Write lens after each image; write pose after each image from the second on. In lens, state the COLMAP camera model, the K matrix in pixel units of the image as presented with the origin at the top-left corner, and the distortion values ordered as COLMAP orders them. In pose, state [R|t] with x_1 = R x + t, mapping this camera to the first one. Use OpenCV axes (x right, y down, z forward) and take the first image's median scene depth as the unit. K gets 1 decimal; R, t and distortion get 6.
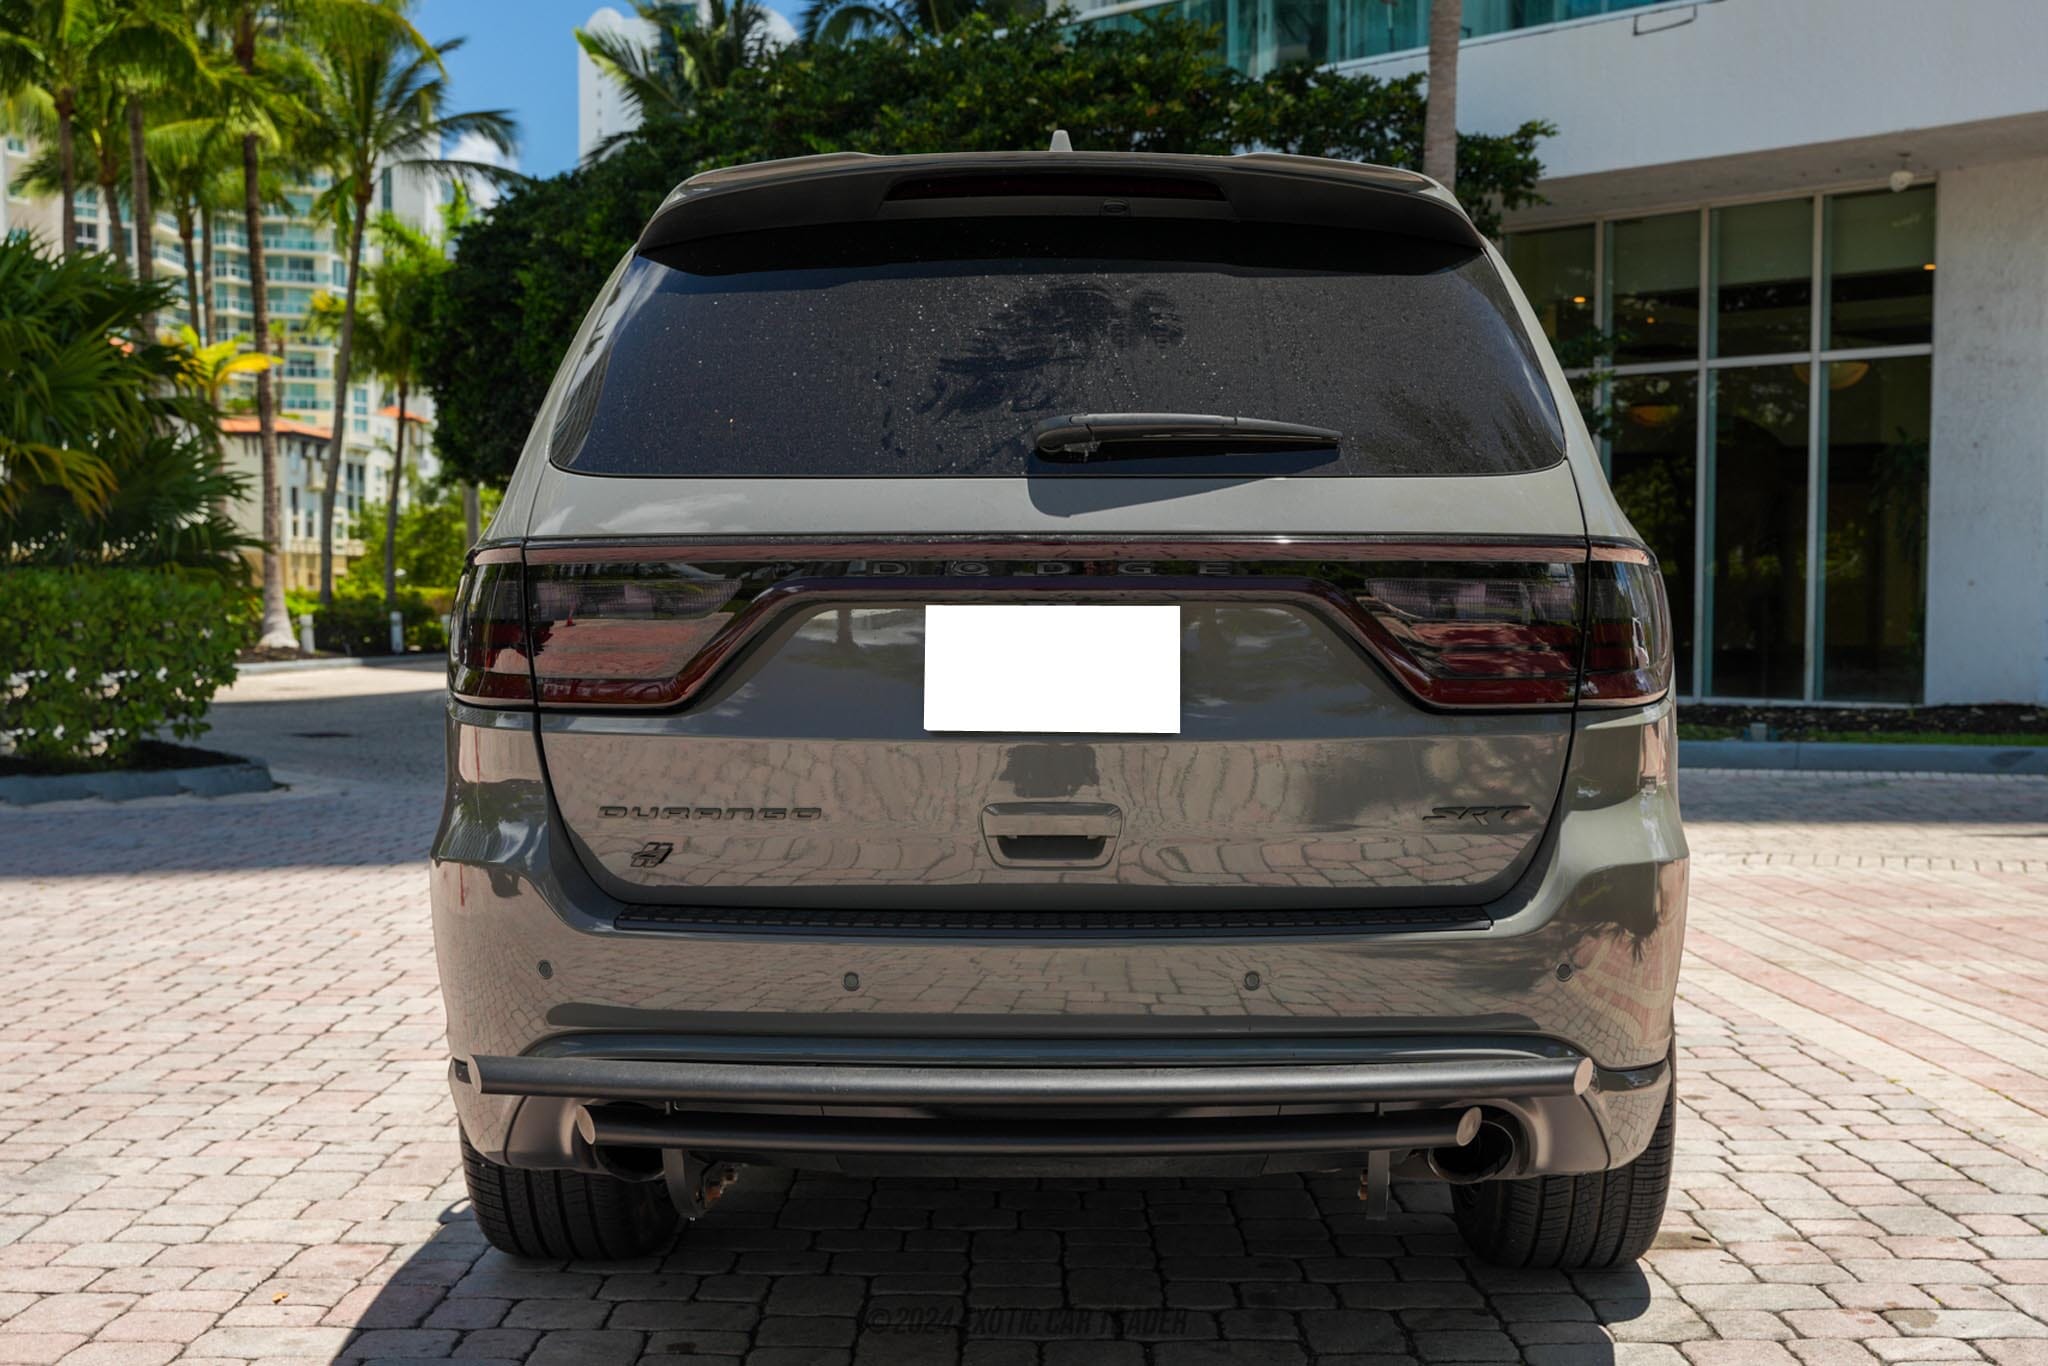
lens RADIAL K [[2429.0, 0, 1024.0], [0, 2429.0, 683.0], [0, 0, 1]] dist [-0.010750, 0.013245]
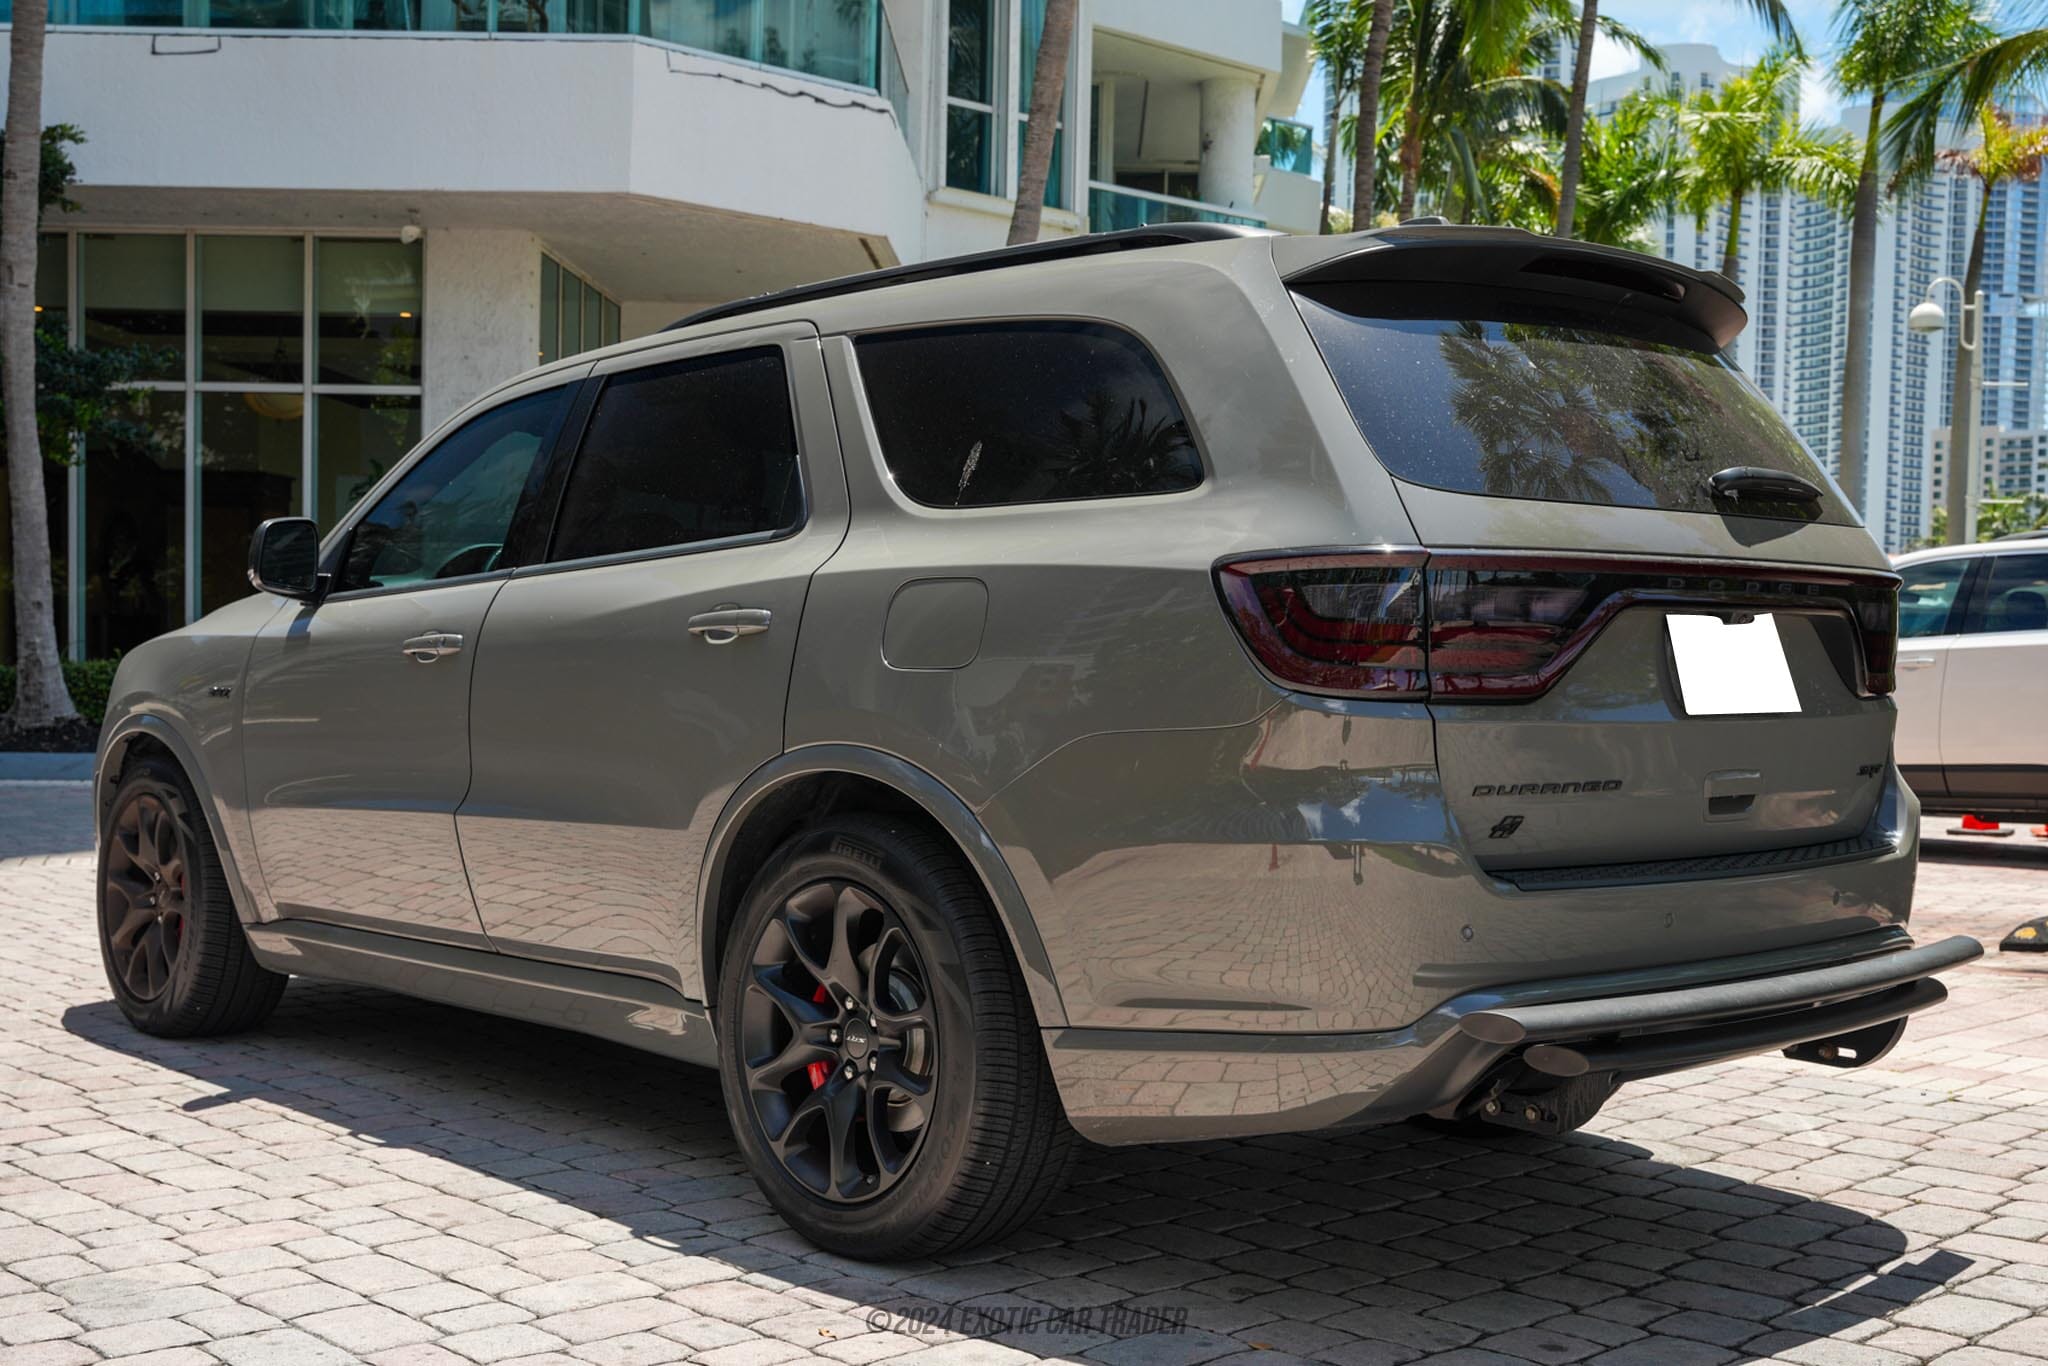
lens RADIAL K [[2356.8, 0, 1024.0], [0, 2356.8, 683.0], [0, 0, 1]] dist [-0.081454, 0.289312]
pose [[0.734459, -0.002411, 0.678649, -0.678590], [0.008034, 0.999955, -0.005143, 0.004400], [-0.678606, 0.009229, 0.734445, 0.213653]]
